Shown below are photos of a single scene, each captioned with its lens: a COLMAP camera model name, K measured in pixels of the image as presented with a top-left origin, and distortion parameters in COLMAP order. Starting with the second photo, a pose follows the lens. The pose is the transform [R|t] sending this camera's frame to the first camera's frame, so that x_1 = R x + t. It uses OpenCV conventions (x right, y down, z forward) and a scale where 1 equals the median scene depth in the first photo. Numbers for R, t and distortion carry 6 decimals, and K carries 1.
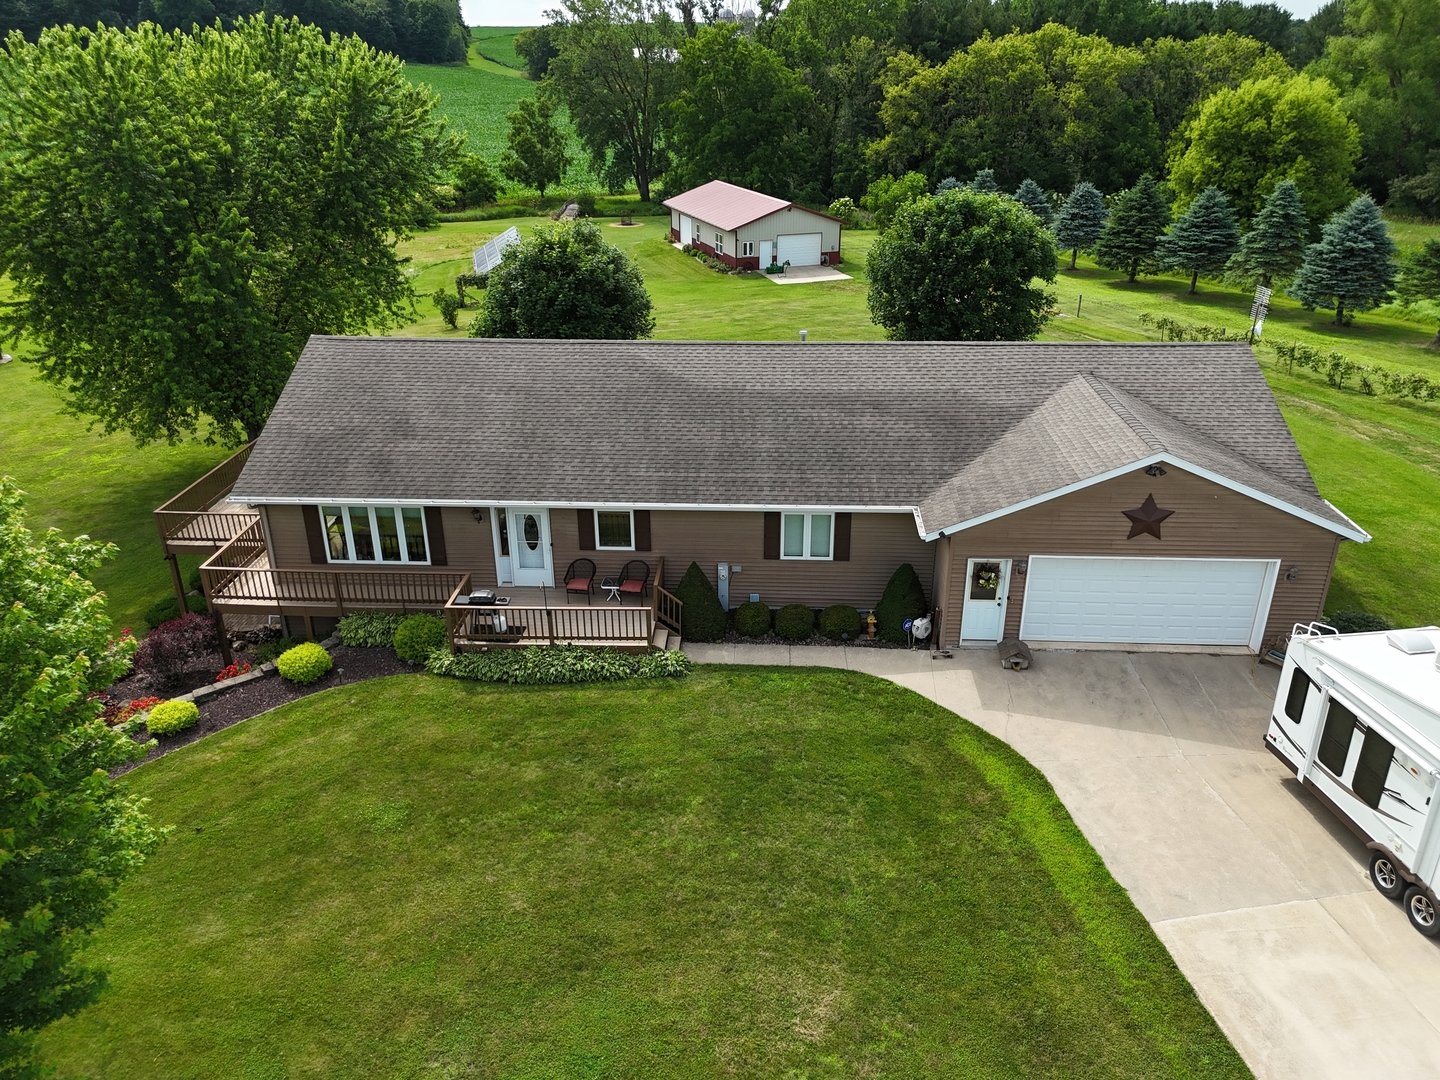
lens RADIAL K [[1044.5, 0, 721.8], [0, 1044.5, 530.6], [0, 0, 1]] dist [0.089437, -0.127976]
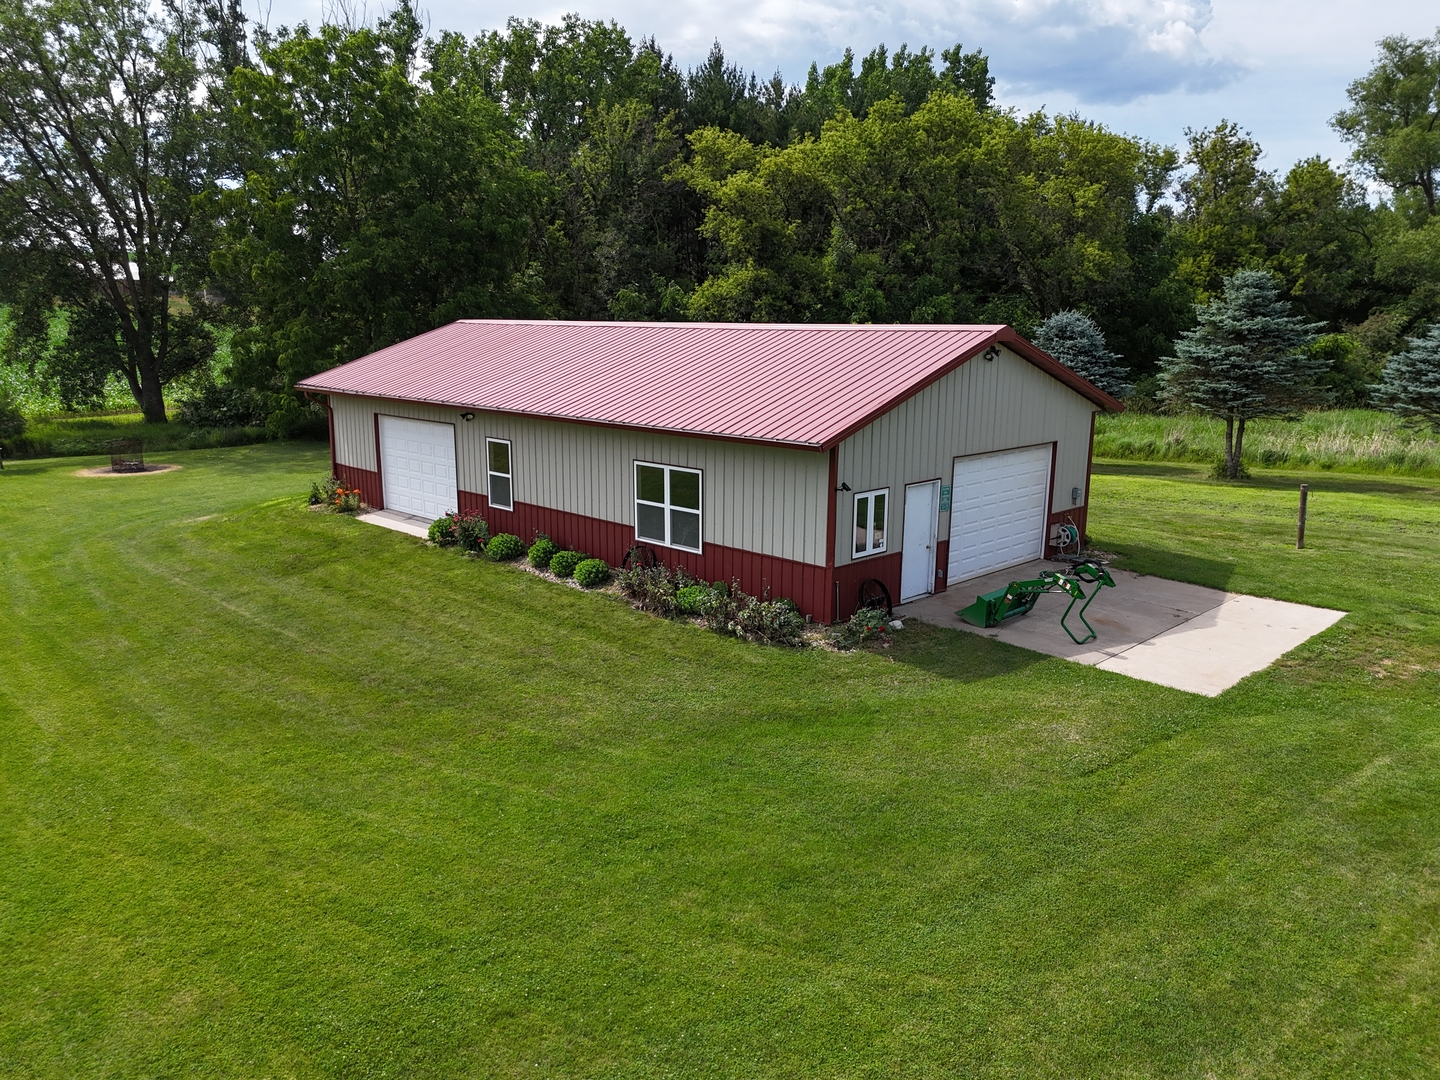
lens RADIAL K [[1044.5, 0, 721.8], [0, 1044.5, 530.6], [0, 0, 1]] dist [0.089437, -0.127976]
pose [[0.891397, -0.077755, 0.446503, -0.404372], [0.174689, 0.967997, -0.180180, -0.930684], [-0.418204, 0.238611, 0.876453, 3.288744]]
